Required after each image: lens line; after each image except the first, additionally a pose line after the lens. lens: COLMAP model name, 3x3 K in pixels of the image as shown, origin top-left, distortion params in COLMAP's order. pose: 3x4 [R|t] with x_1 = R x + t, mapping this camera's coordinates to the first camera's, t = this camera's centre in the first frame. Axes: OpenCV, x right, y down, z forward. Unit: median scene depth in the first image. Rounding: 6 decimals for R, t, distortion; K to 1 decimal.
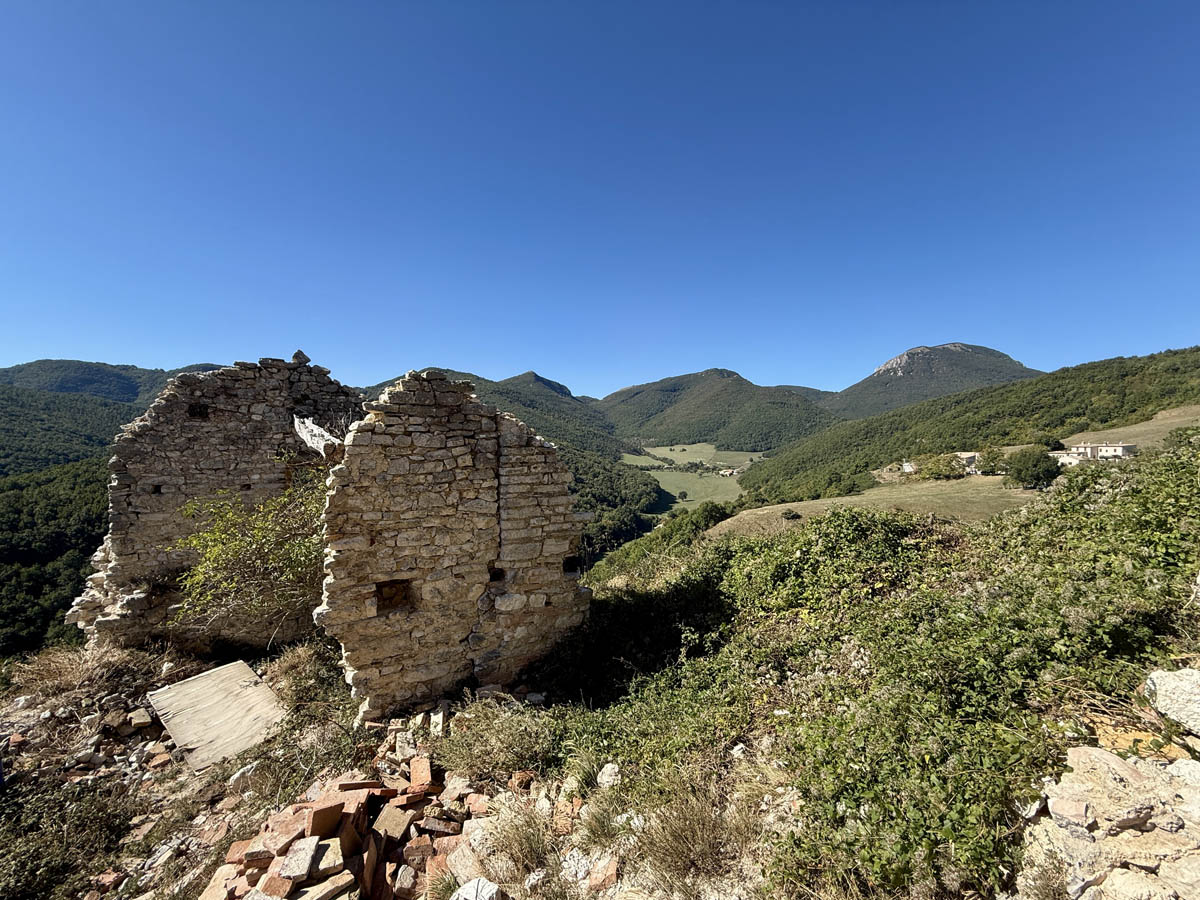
lens RADIAL K [[475.6, 0, 598.1], [0, 475.6, 450.0], [0, 0, 1]] dist [0.001471, 0.000091]
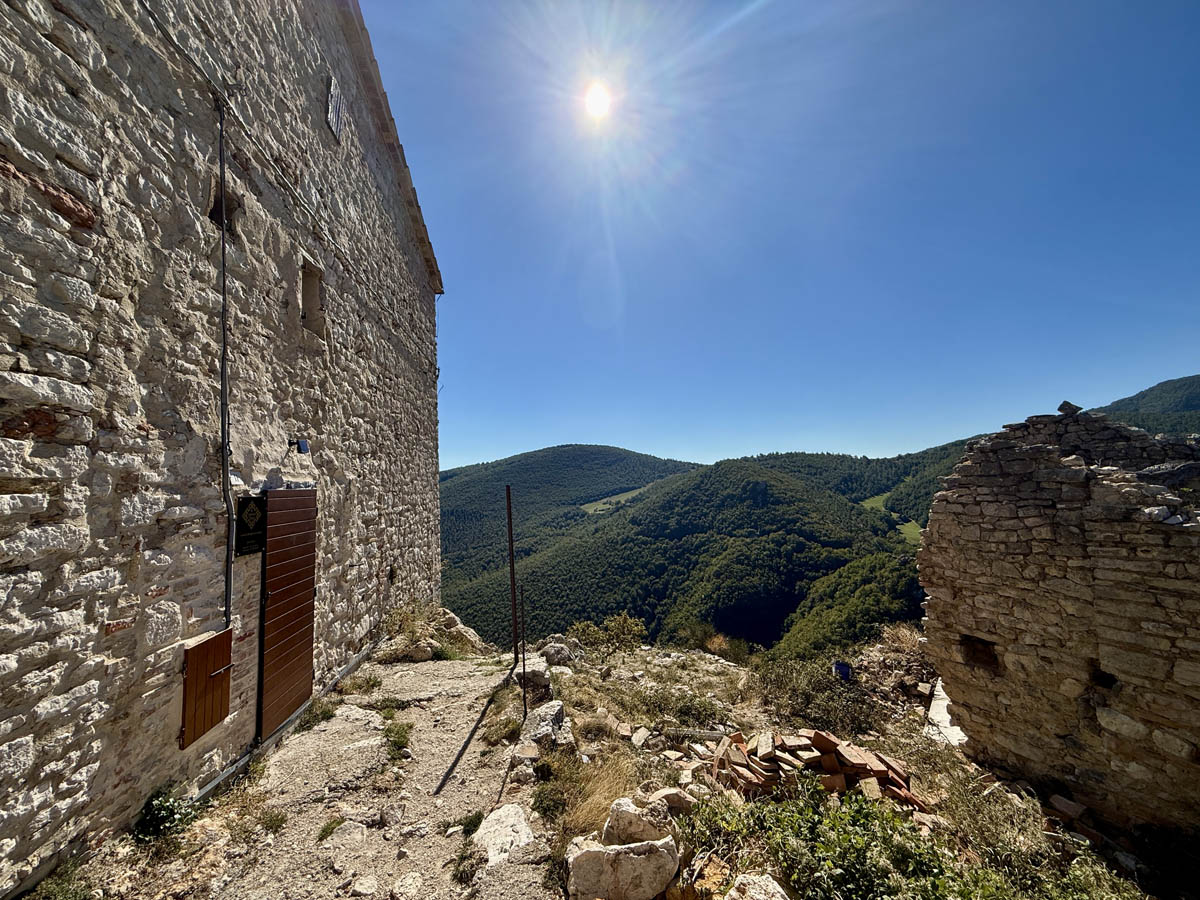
lens RADIAL K [[475.6, 0, 598.8], [0, 475.6, 449.8], [0, 0, 1]] dist [0.001471, 0.000091]
pose [[-0.167896, -0.076468, -0.982834, 0.777459], [0.027988, 0.996215, -0.082290, -0.085398], [0.985407, -0.041324, -0.165121, 0.319091]]
